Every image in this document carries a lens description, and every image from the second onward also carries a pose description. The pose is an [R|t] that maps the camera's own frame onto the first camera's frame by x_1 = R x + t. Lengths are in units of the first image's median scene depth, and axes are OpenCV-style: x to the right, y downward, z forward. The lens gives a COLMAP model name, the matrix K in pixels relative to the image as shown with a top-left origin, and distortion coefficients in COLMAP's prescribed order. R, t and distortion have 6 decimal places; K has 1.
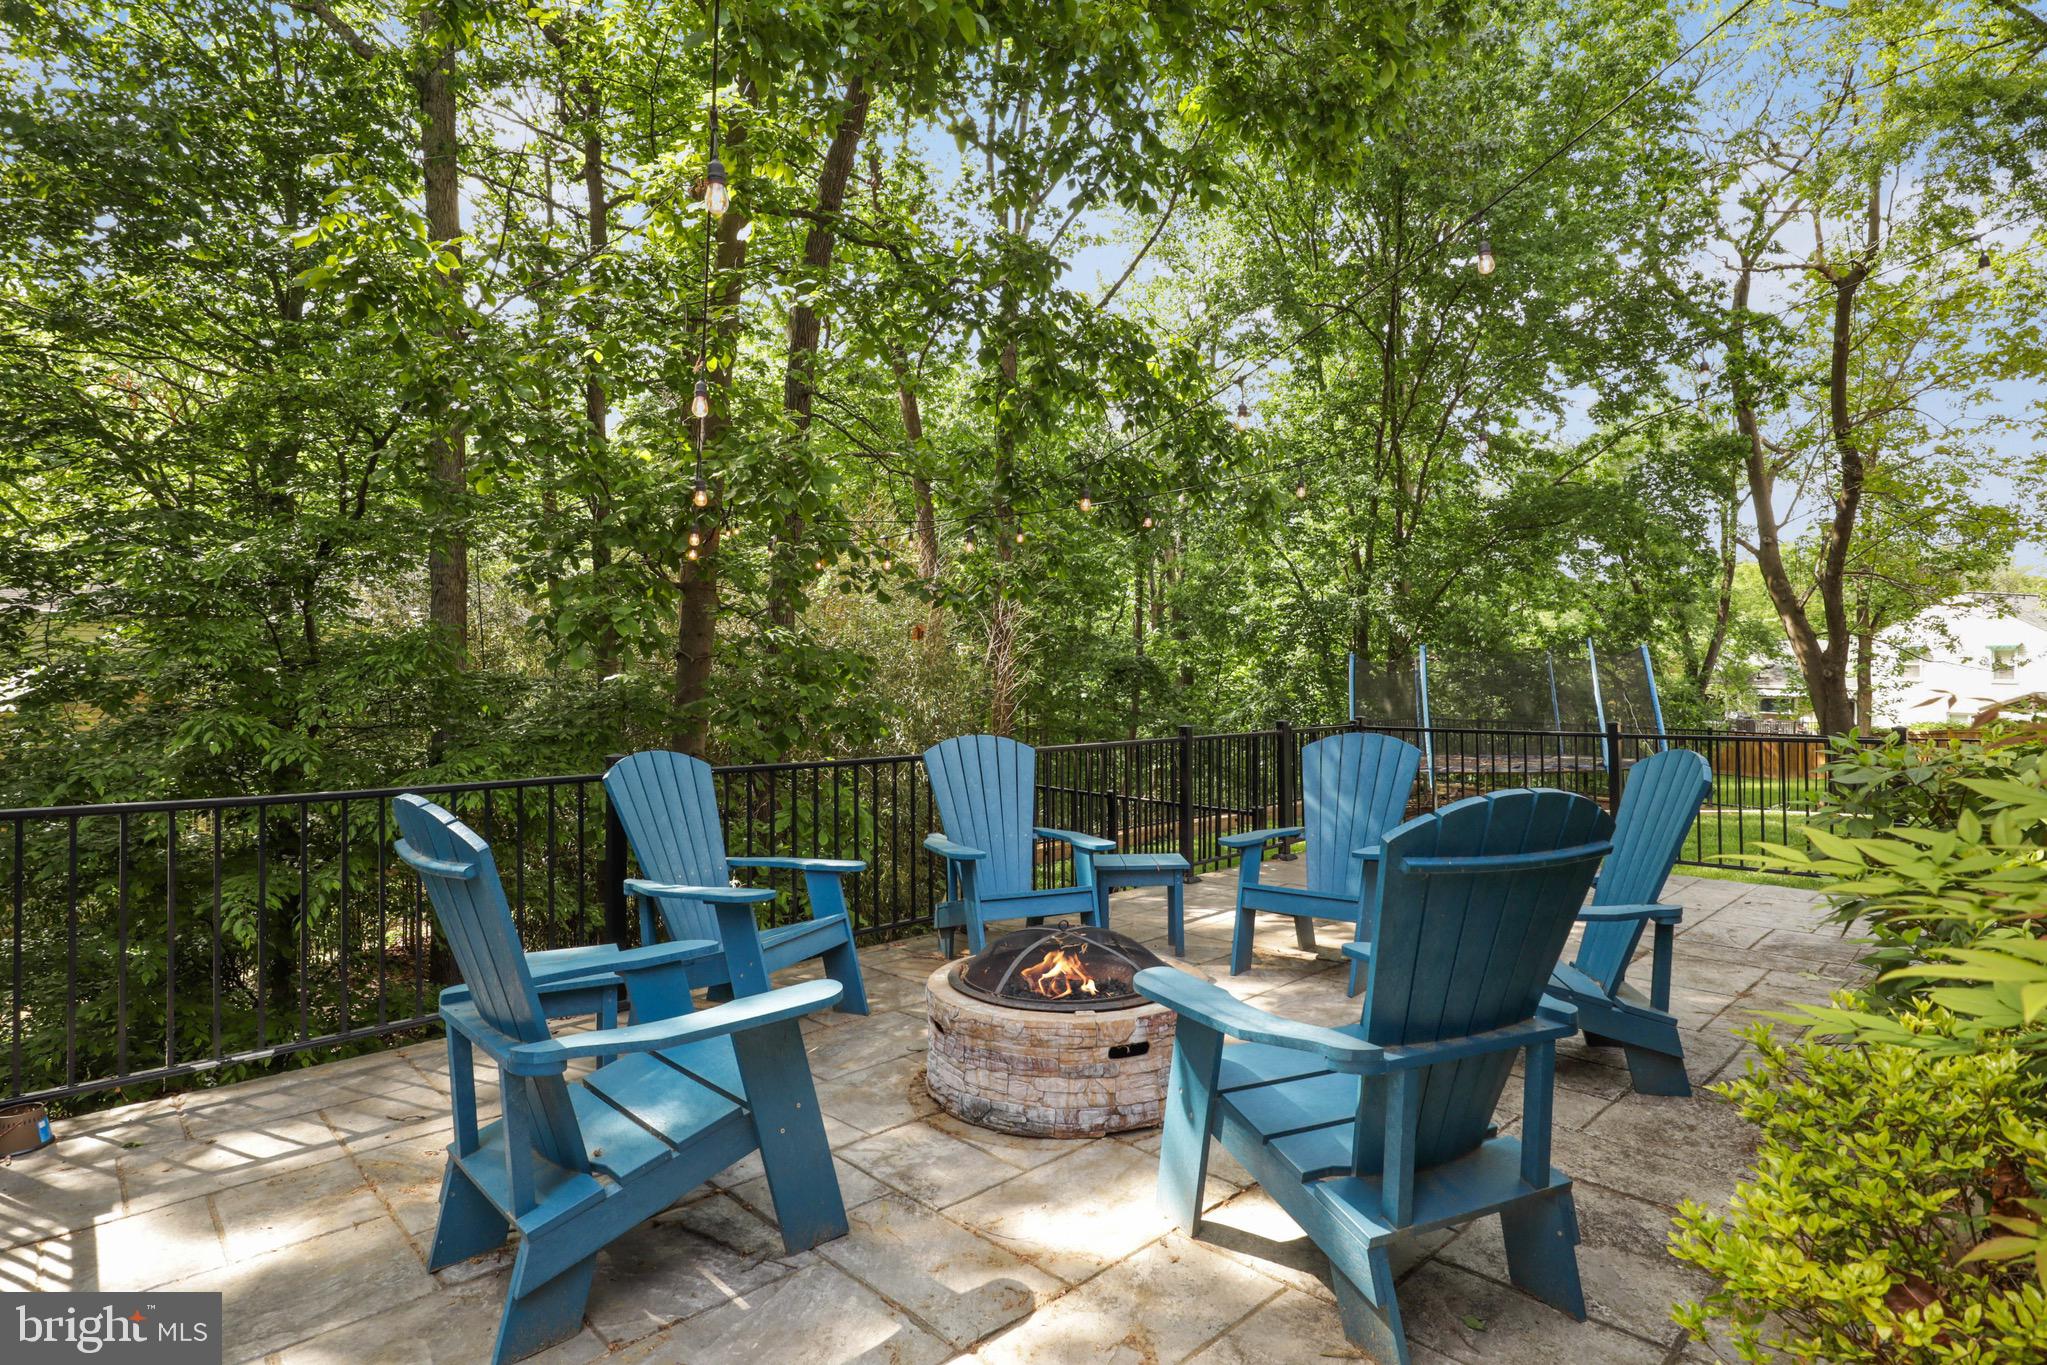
lens RADIAL K [[1054.1, 0, 1023.5], [0, 1054.1, 682.5], [0, 0, 1]] dist [0.000319, 0.013323]
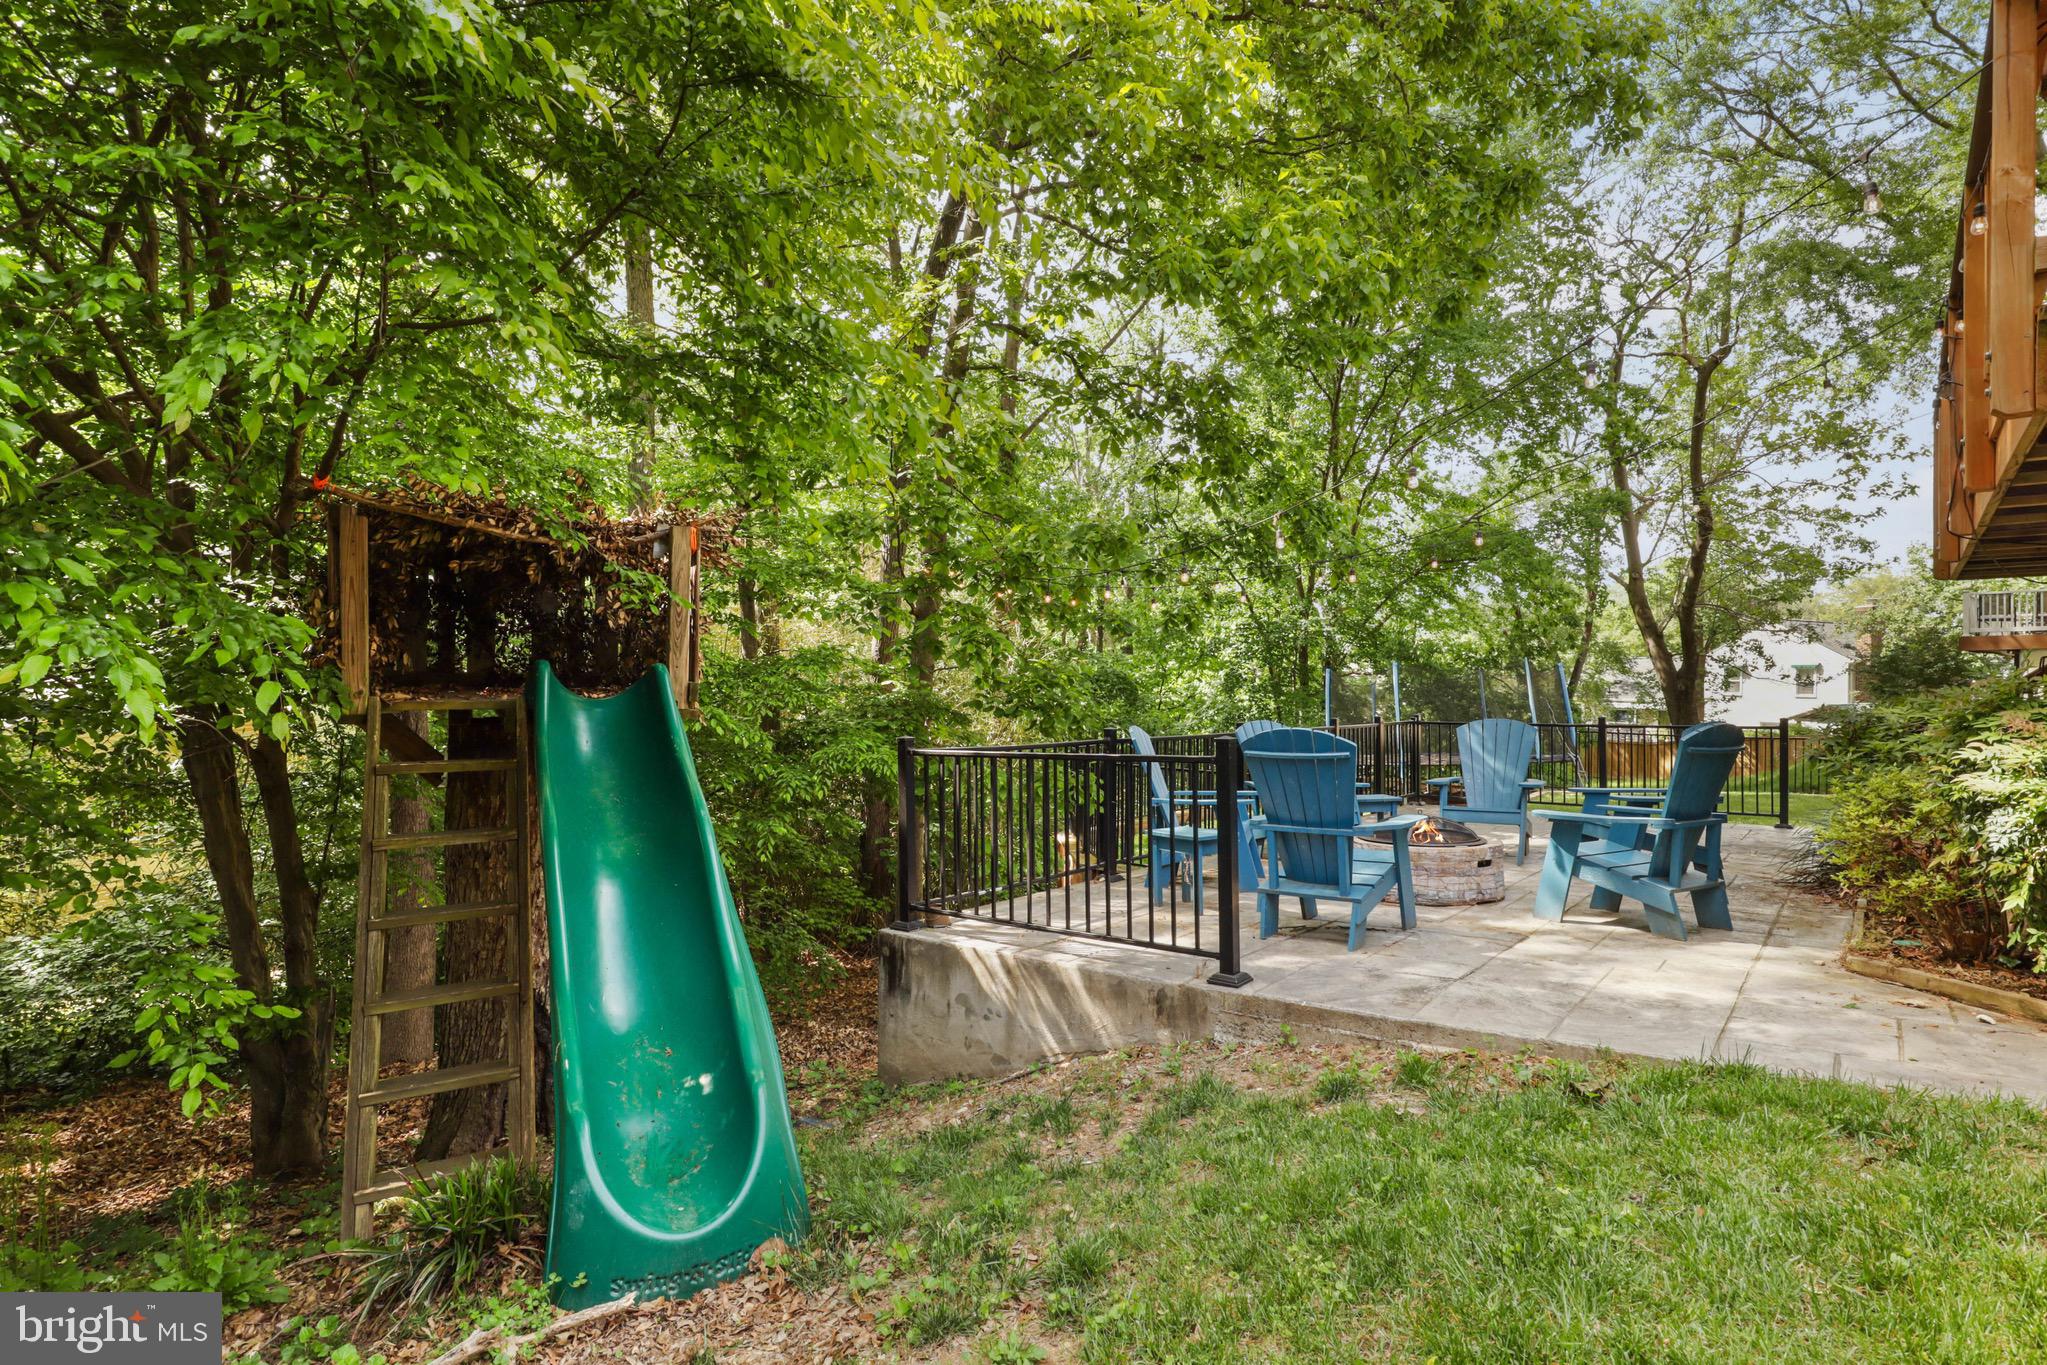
lens RADIAL K [[1034.3, 0, 1016.3], [0, 1034.3, 710.3], [0, 0, 1]] dist [0.000031, 0.000252]
pose [[0.995235, 0.002417, 0.097476, -0.100081], [-0.003885, 0.999882, 0.014873, 0.002780], [-0.097429, -0.015180, 0.995127, -0.089820]]
